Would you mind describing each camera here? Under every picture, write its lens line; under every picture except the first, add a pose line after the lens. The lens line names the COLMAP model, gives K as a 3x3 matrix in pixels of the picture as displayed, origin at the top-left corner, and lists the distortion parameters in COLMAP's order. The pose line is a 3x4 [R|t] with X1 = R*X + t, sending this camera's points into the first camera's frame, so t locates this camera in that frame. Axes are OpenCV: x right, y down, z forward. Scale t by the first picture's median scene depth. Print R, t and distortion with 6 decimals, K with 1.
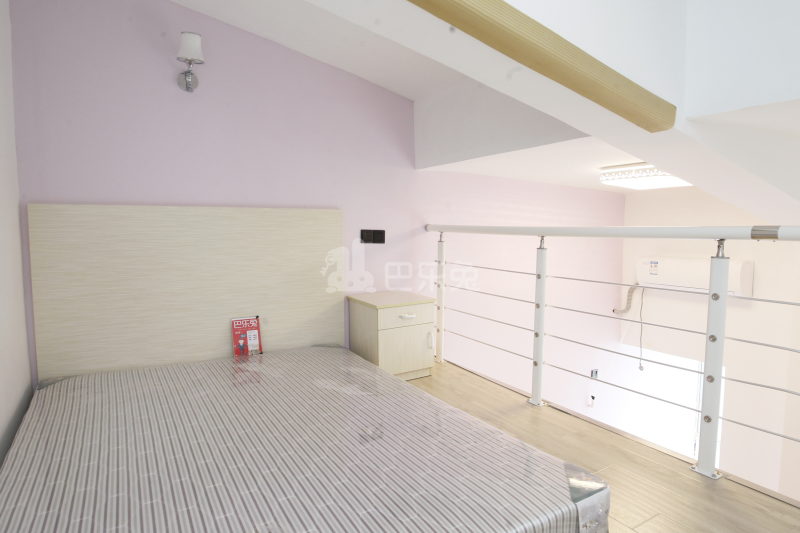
lens RADIAL K [[476.4, 0, 399.1], [0, 476.4, 264.0], [0, 0, 1]] dist [-0.027938, 0.000606]
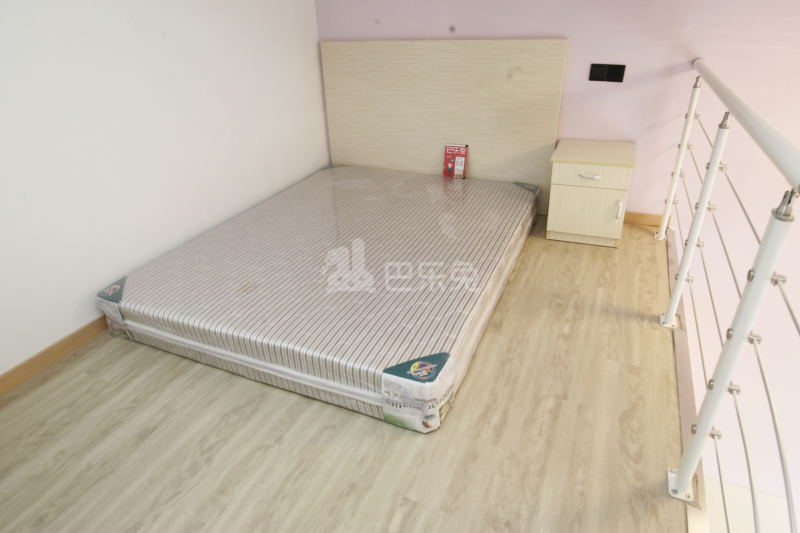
lens RADIAL K [[475.7, 0, 400.2], [0, 475.7, 265.9], [0, 0, 1]] dist [-0.029857, 0.001219]
pose [[0.573726, 0.368862, -0.731286, 0.542685], [-0.029394, 0.901548, 0.431680, -0.114030], [0.818519, -0.226171, 0.528084, 0.217315]]
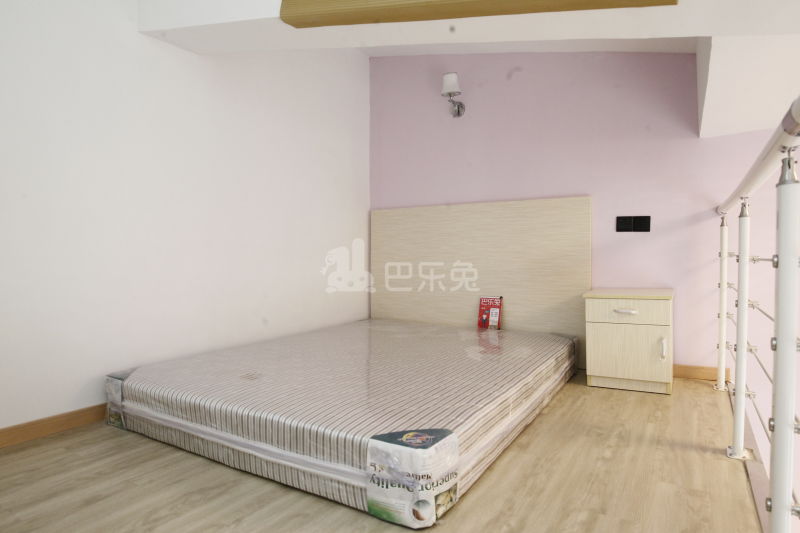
lens RADIAL K [[473.3, 0, 400.6], [0, 473.3, 264.7], [0, 0, 1]] dist [-0.030511, 0.001743]
pose [[0.462209, 0.013822, -0.886663, 0.598386], [-0.065421, 0.997685, -0.018551, 0.071118], [0.884355, 0.066581, 0.462043, 0.263678]]
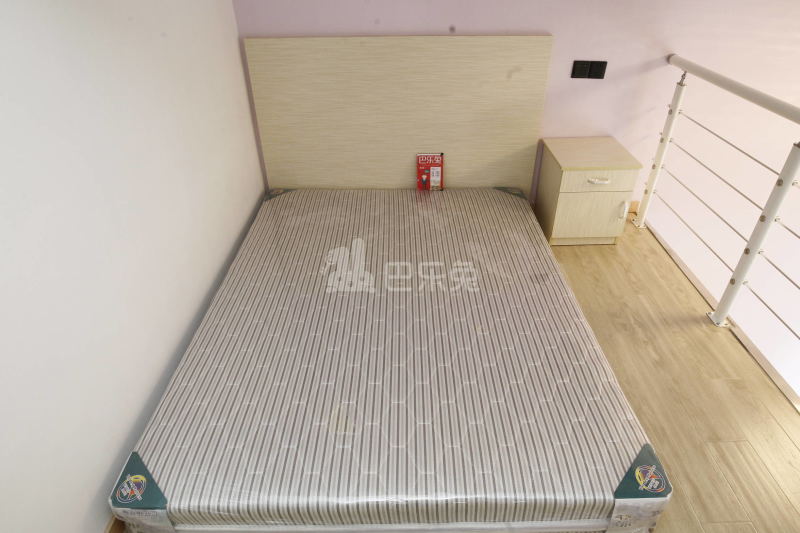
lens RADIAL K [[475.7, 0, 400.2], [0, 475.7, 265.9], [0, 0, 1]] dist [-0.029857, 0.001219]
pose [[0.857493, 0.280420, -0.431359, 0.127484], [-0.029913, 0.864166, 0.502317, -0.189111], [0.513625, -0.417830, 0.749404, 0.102697]]
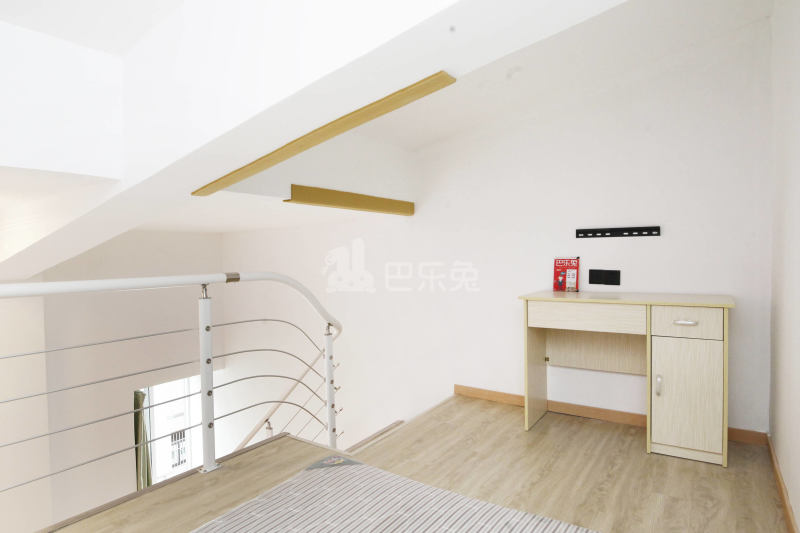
lens RADIAL K [[475.7, 0, 400.2], [0, 475.7, 265.9], [0, 0, 1]] dist [-0.029857, 0.001219]
pose [[-0.427258, -0.015999, 0.903988, -0.464623], [0.081998, 0.995037, 0.056366, -0.084087], [-0.900404, 0.098208, -0.423825, 0.679837]]
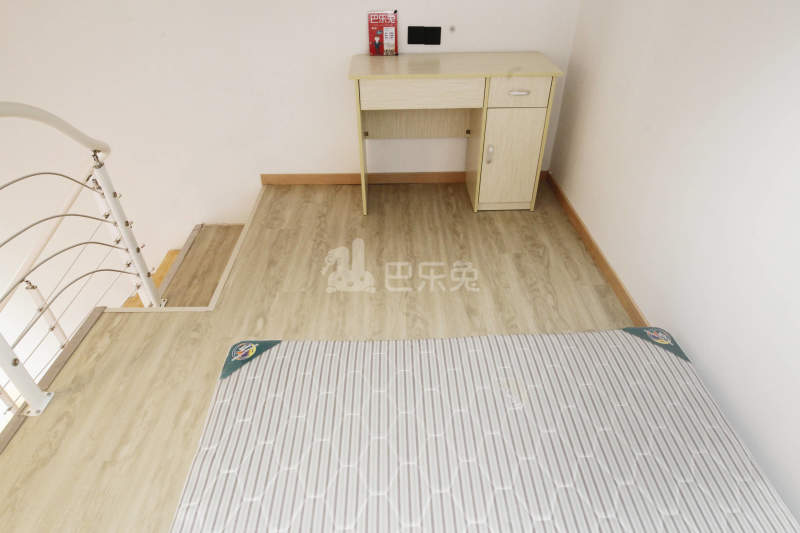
lens RADIAL K [[475.7, 0, 400.2], [0, 475.7, 265.9], [0, 0, 1]] dist [-0.029857, 0.001219]
pose [[-0.870375, -0.283453, 0.402619, -0.173586], [0.046938, 0.766197, 0.640889, -0.216176], [-0.490148, 0.576712, -0.653574, 0.729318]]
